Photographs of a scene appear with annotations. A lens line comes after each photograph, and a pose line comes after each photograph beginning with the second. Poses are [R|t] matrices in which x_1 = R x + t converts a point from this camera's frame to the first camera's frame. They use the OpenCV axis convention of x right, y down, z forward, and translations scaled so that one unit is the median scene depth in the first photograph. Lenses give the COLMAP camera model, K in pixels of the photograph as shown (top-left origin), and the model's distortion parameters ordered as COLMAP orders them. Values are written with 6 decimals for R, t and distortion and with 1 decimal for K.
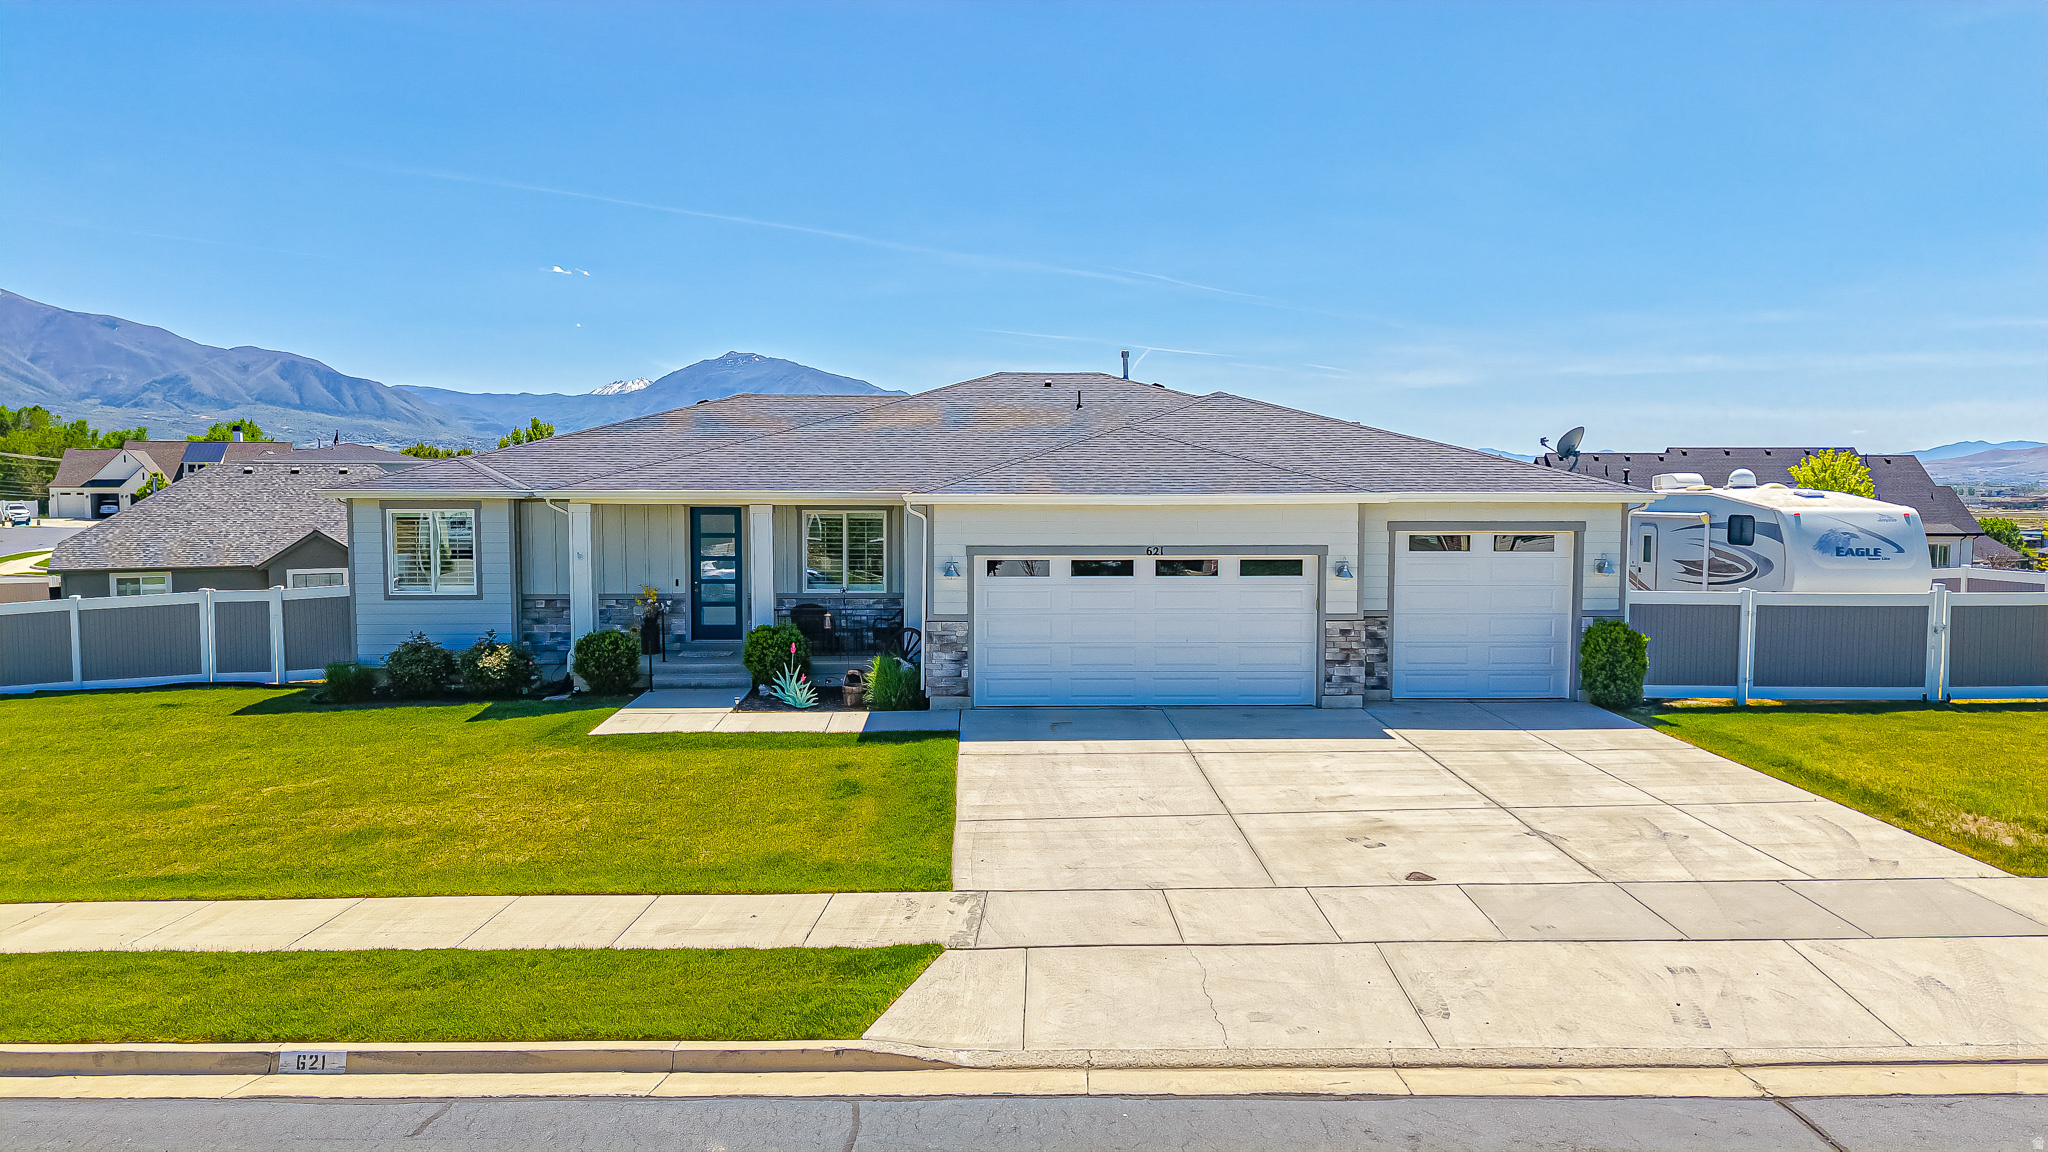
lens RADIAL K [[1367.5, 0, 1022.3], [0, 1367.5, 569.6], [0, 0, 1]] dist [0.047225, -0.053497]
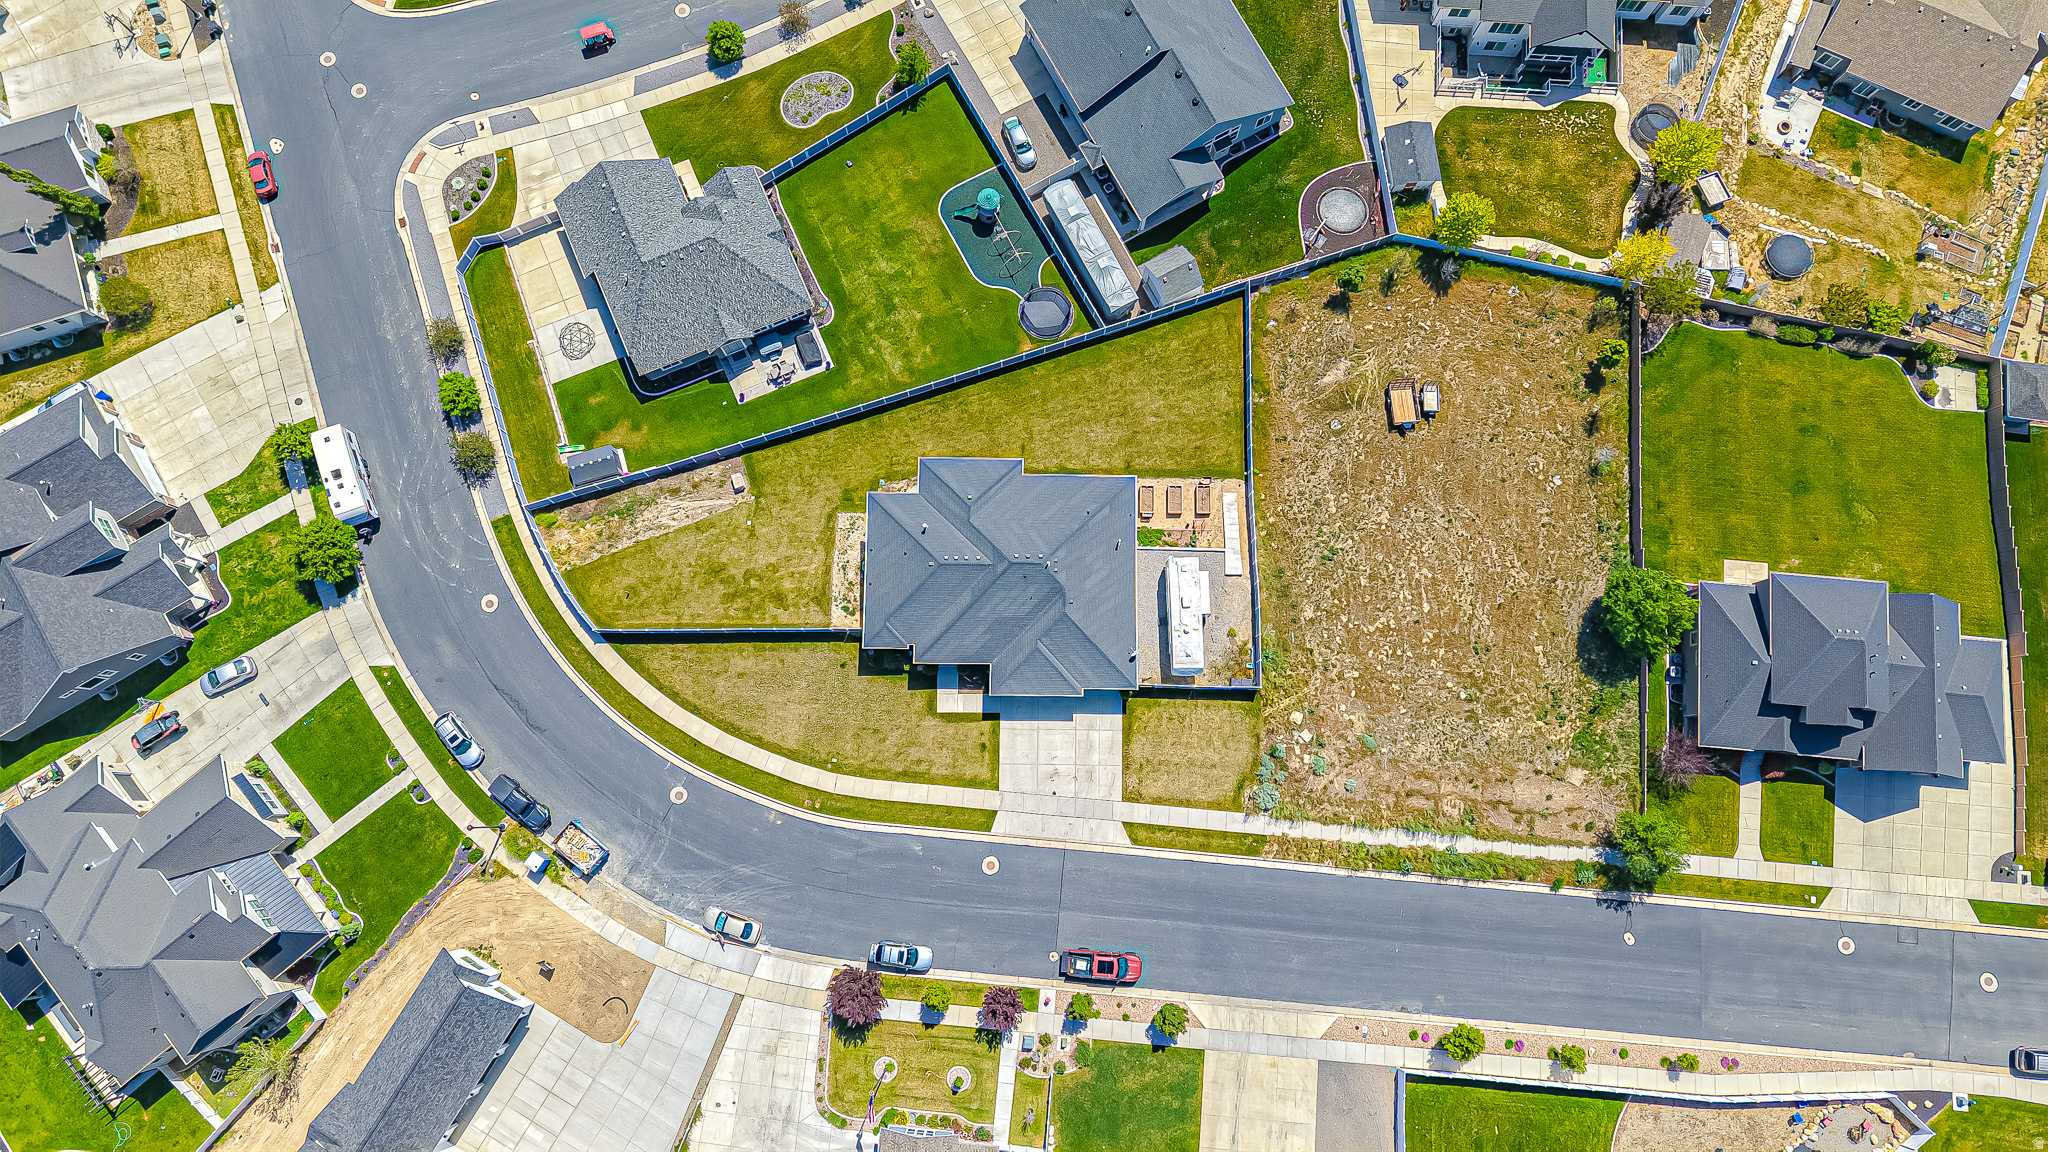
lens RADIAL K [[1367.5, 0, 1024.0], [0, 1367.5, 570.4], [0, 0, 1]] dist [0.047225, -0.053497]
pose [[0.998782, 0.049319, 0.001787, 0.013990], [-0.013351, 0.235178, 0.971861, -4.929873], [0.047511, -0.970700, 0.235550, 0.211448]]
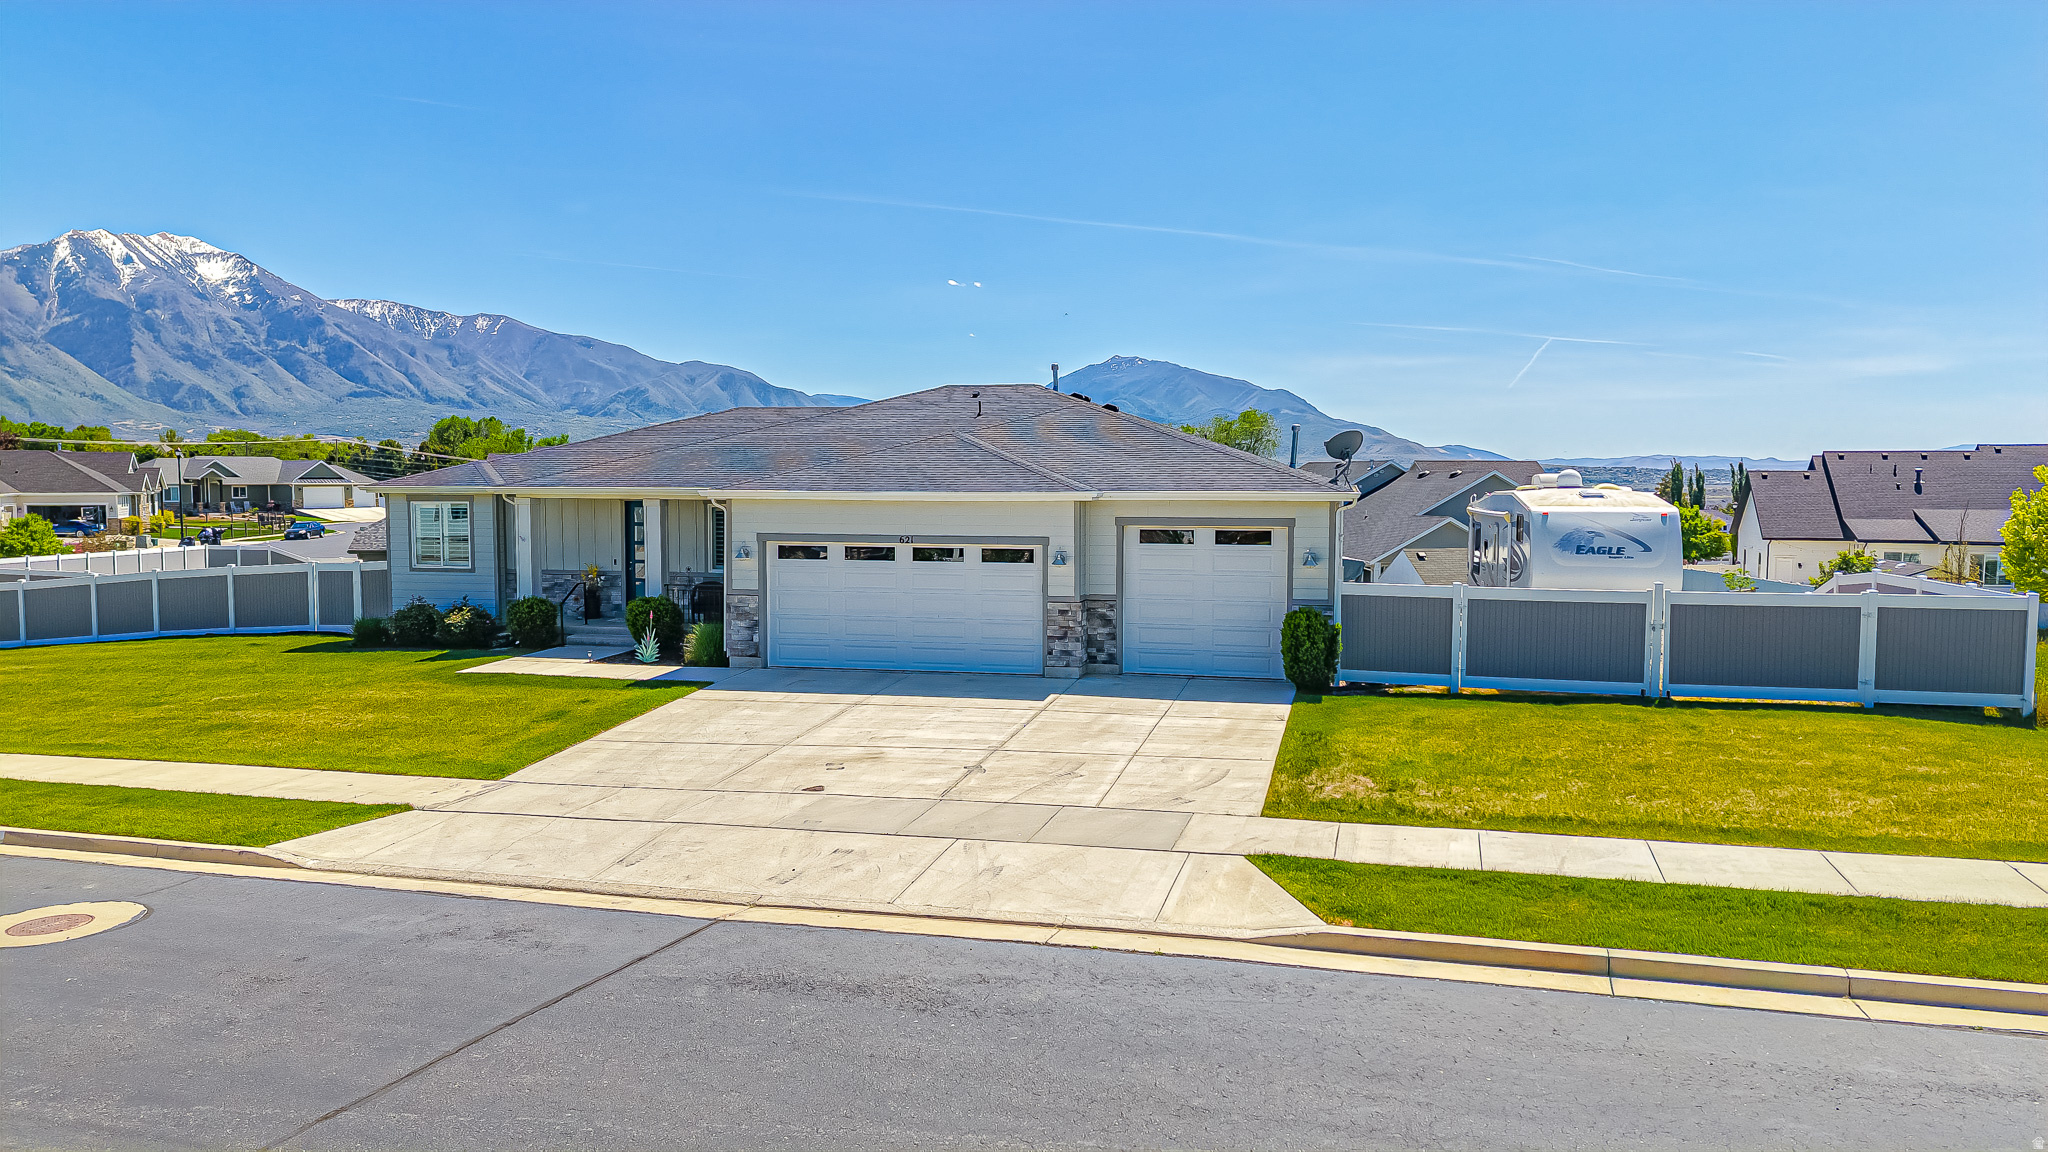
lens RADIAL K [[1367.5, 0, 1026.0], [0, 1367.5, 568.8], [0, 0, 1]] dist [0.047225, -0.053497]
pose [[0.962983, 0.018285, -0.268940, 0.491811], [-0.018516, 0.999827, 0.001678, 0.007495], [0.268924, 0.003364, 0.963156, -0.105950]]
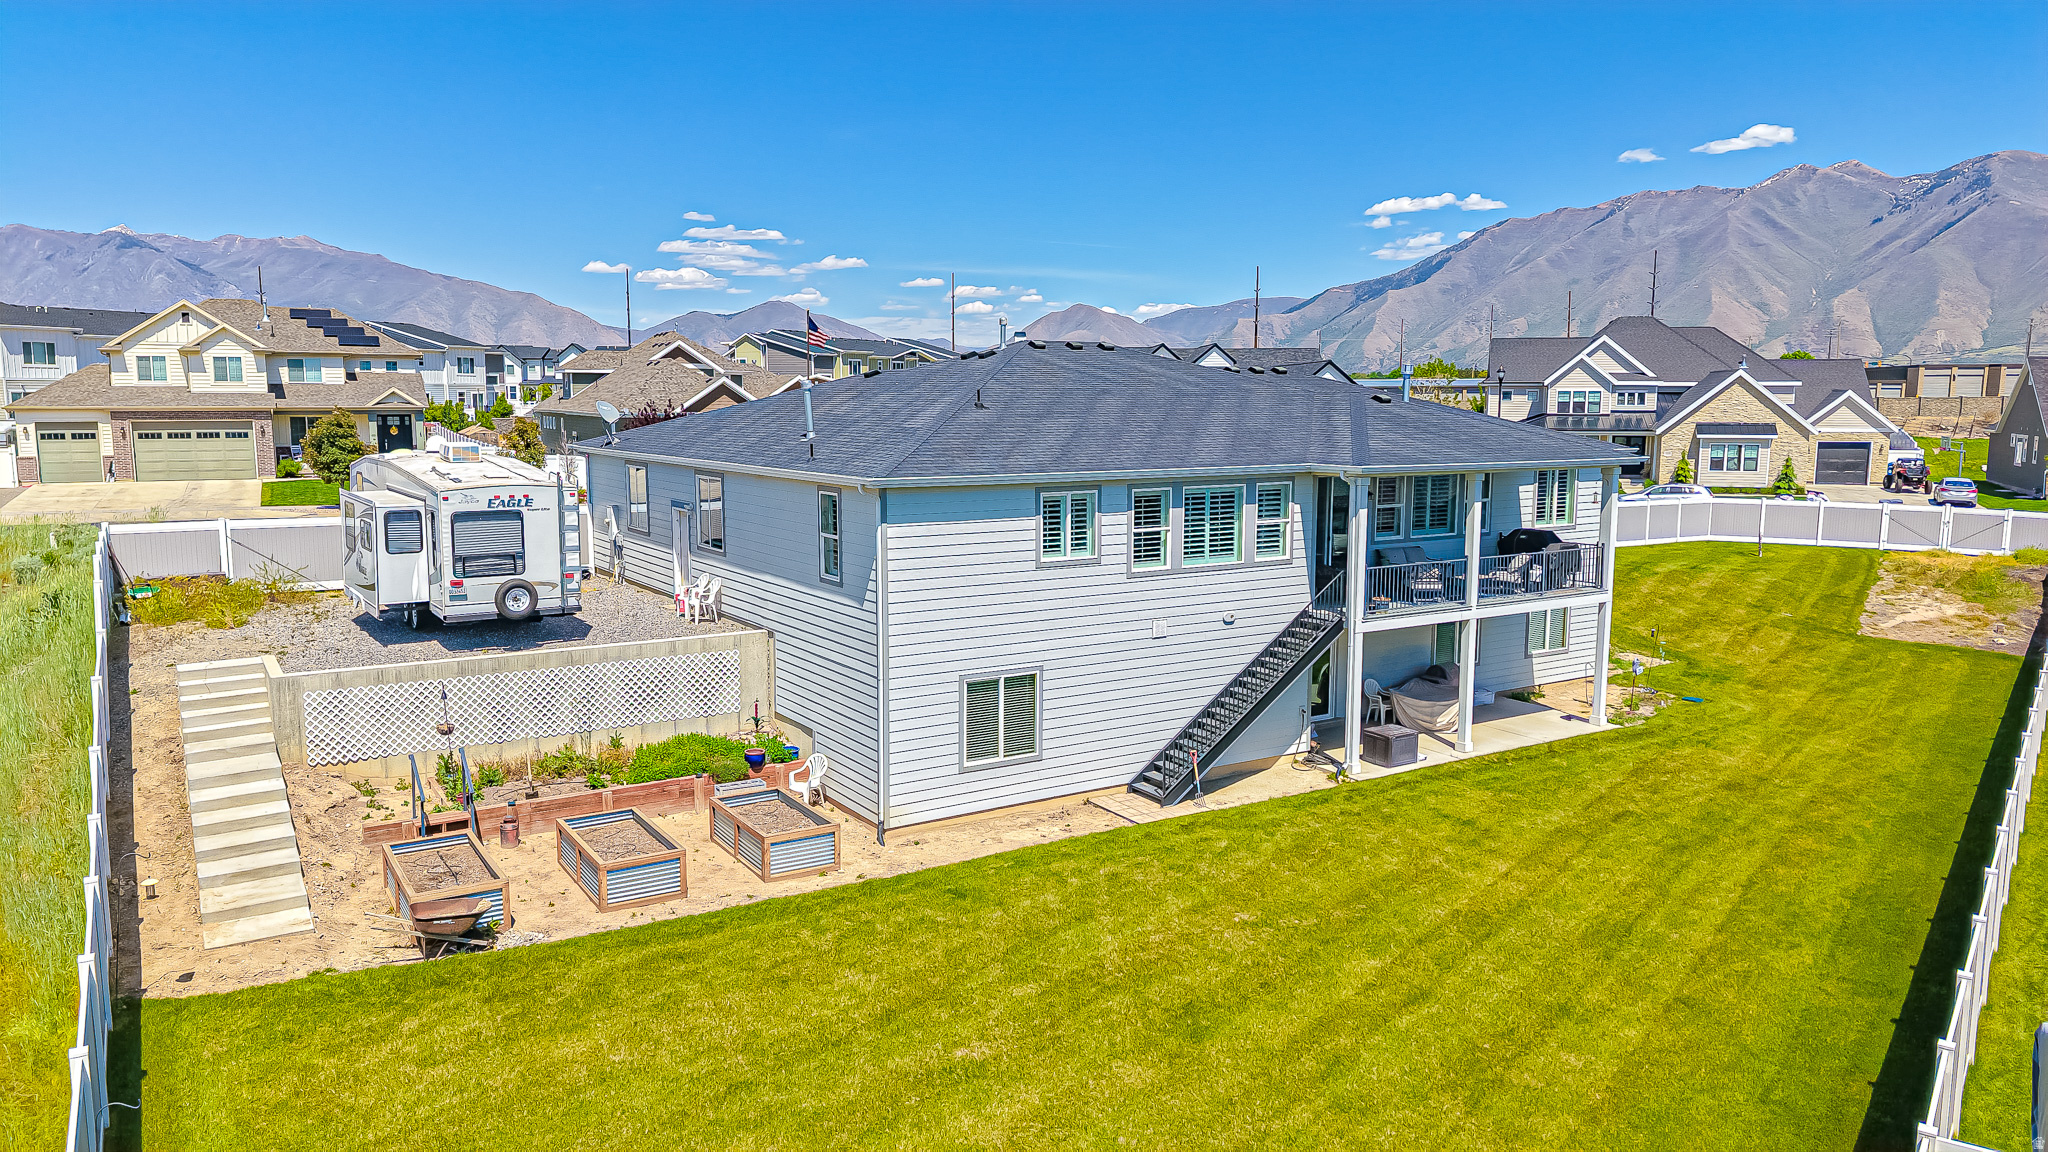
lens RADIAL K [[1367.5, 0, 1026.0], [0, 1367.5, 570.4], [0, 0, 1]] dist [0.047225, -0.053497]
pose [[-0.861705, 0.059791, -0.503874, 0.813681], [-0.039217, 0.982215, 0.183621, -0.224946], [0.505891, 0.177987, -0.844035, 2.638895]]
